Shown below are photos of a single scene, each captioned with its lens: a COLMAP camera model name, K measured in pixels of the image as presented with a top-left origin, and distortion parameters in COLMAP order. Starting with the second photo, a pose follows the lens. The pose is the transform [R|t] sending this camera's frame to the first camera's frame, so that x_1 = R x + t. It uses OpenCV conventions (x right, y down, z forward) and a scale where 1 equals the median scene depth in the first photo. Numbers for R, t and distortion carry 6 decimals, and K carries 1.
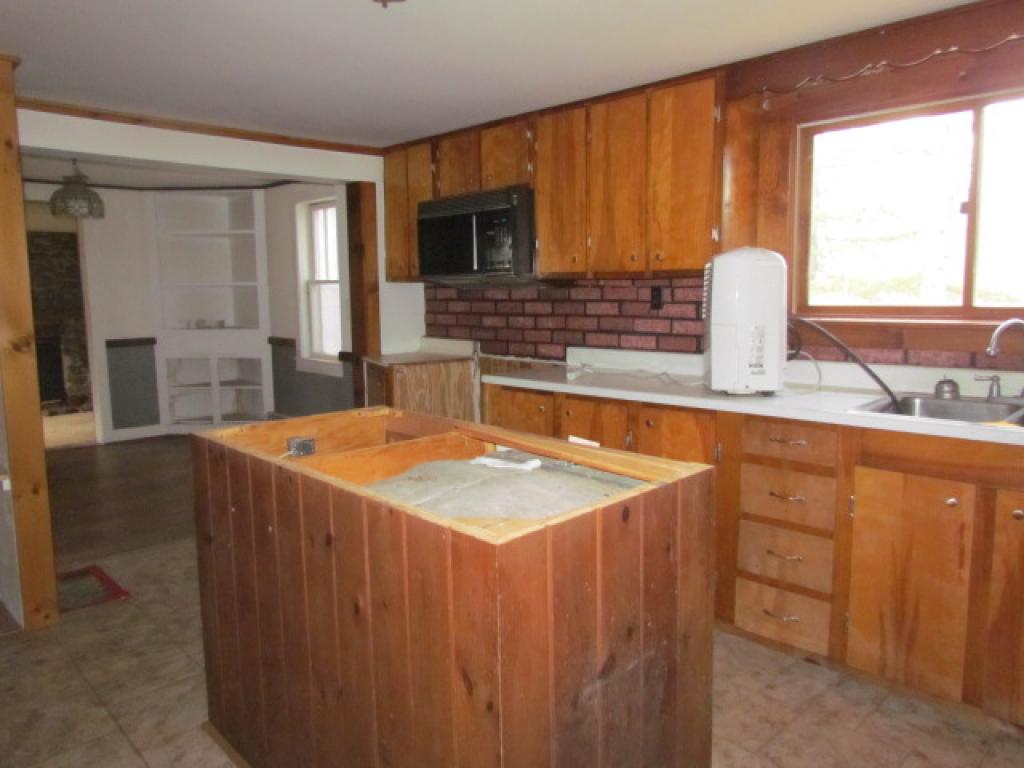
lens RADIAL K [[735.5, 0, 509.6], [0, 735.5, 372.7], [0, 0, 1]] dist [-0.010009, 0.000705]
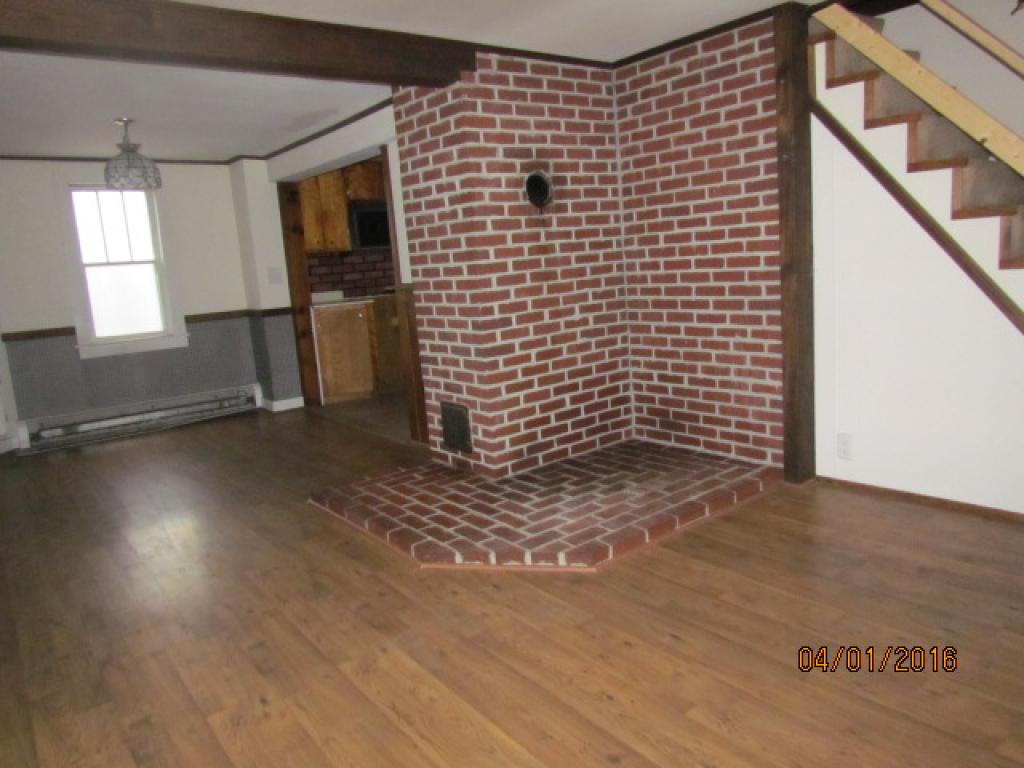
lens RADIAL K [[730.2, 0, 513.7], [0, 730.2, 381.0], [0, 0, 1]] dist [-0.024773, -0.000569]
pose [[0.123789, -0.172543, 0.977192, -1.923279], [0.177121, 0.972794, 0.149329, -0.026978], [-0.976373, 0.154596, 0.150982, 0.529057]]
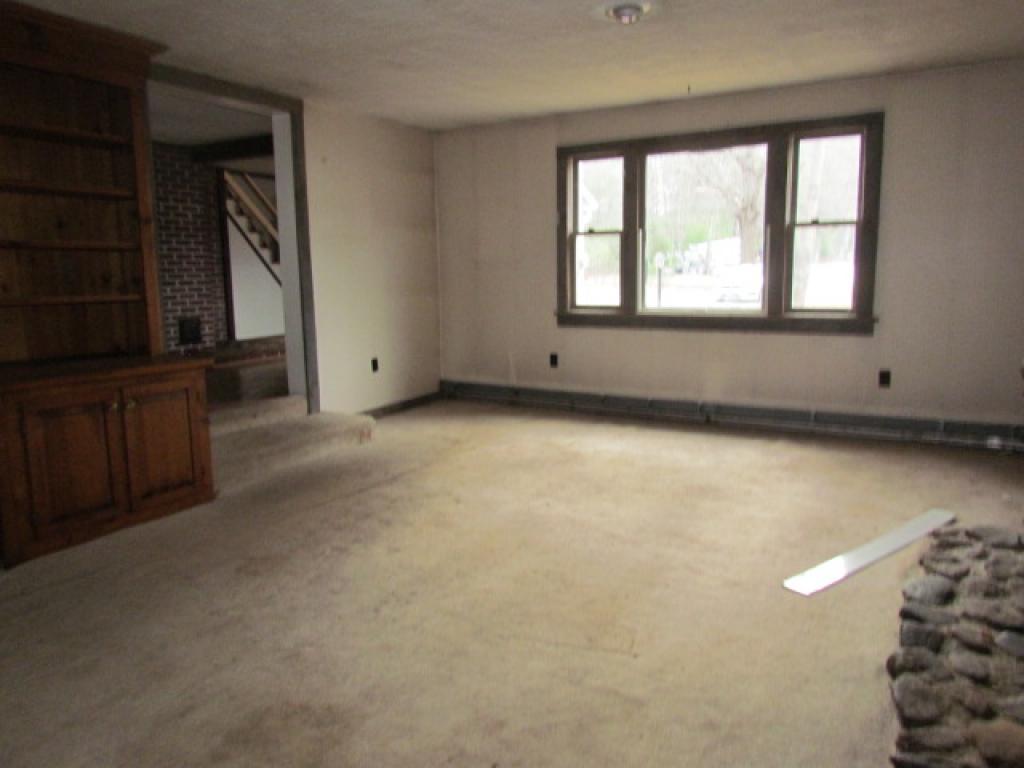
lens RADIAL K [[732.4, 0, 514.5], [0, 732.4, 381.3], [0, 0, 1]] dist [-0.008292, -0.007827]
pose [[-0.963420, 0.062501, -0.260606, -1.235243], [-0.005952, 0.967194, 0.253969, -0.208684], [0.267930, 0.246230, -0.931442, 2.991496]]
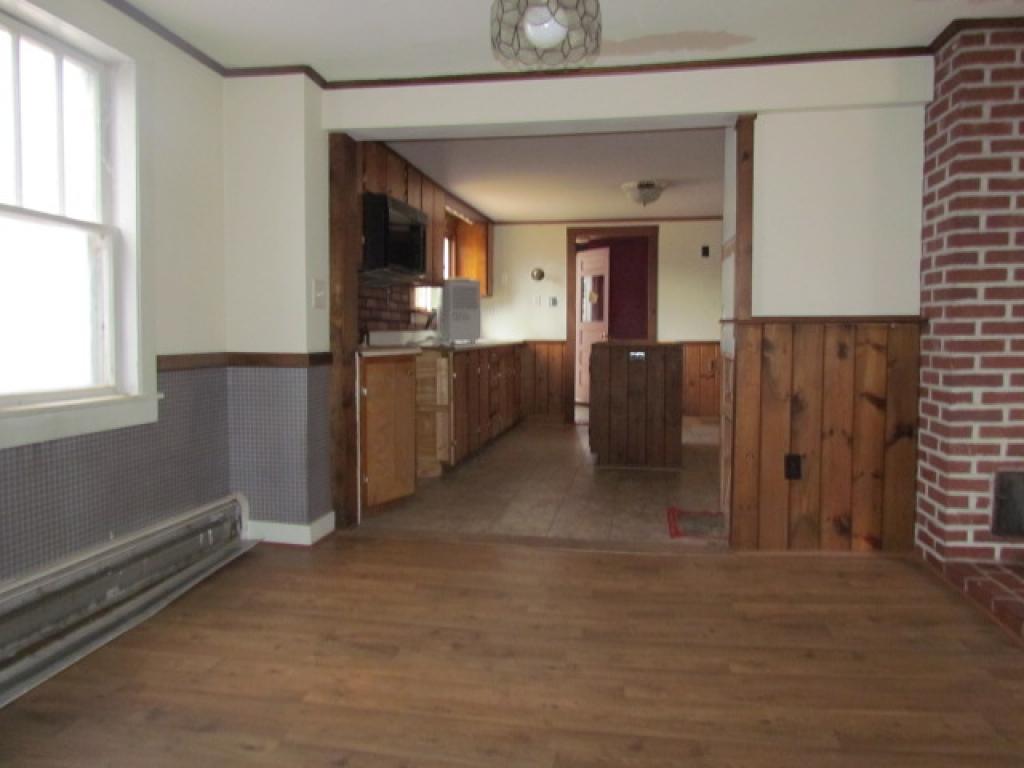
lens RADIAL K [[731.2, 0, 514.0], [0, 731.2, 378.4], [0, 0, 1]] dist [-0.009282, 0.000826]
pose [[-0.587572, -0.044657, 0.807939, -1.196200], [0.089646, 0.988737, 0.119845, -0.092259], [-0.804191, 0.142846, -0.576951, 1.654818]]
